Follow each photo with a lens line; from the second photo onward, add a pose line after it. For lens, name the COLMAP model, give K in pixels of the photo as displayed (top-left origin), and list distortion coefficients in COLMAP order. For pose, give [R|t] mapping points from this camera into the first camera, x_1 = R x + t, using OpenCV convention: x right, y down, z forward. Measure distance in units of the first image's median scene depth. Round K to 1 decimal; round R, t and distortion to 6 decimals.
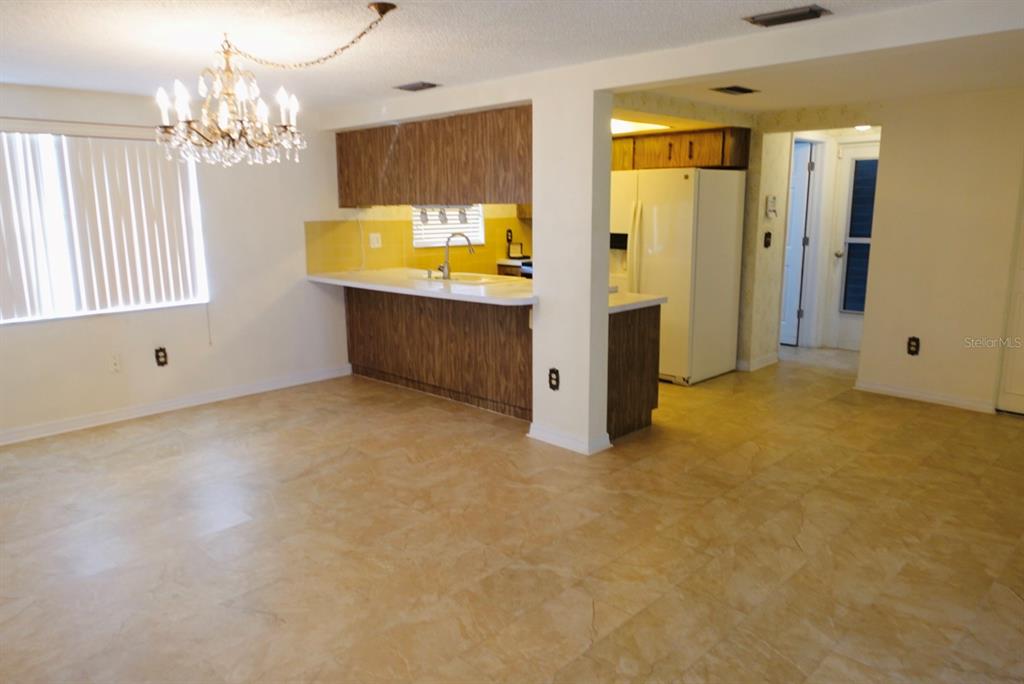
lens RADIAL K [[705.6, 0, 511.6], [0, 705.6, 336.7], [0, 0, 1]] dist [0.001627, 0.006576]
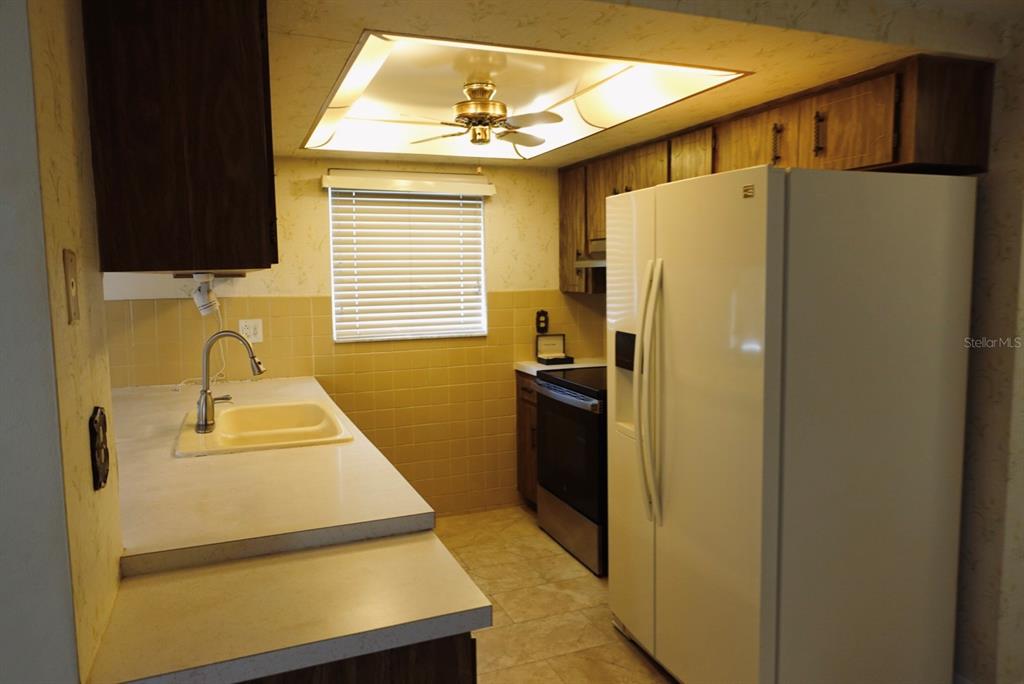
lens RADIAL K [[705.6, 0, 515.0], [0, 705.6, 337.7], [0, 0, 1]] dist [0.001627, 0.006576]
pose [[0.920560, 0.031548, -0.389326, 0.258408], [-0.064027, 0.995439, -0.070729, -0.110244], [0.385319, 0.090037, 0.918380, 0.579509]]
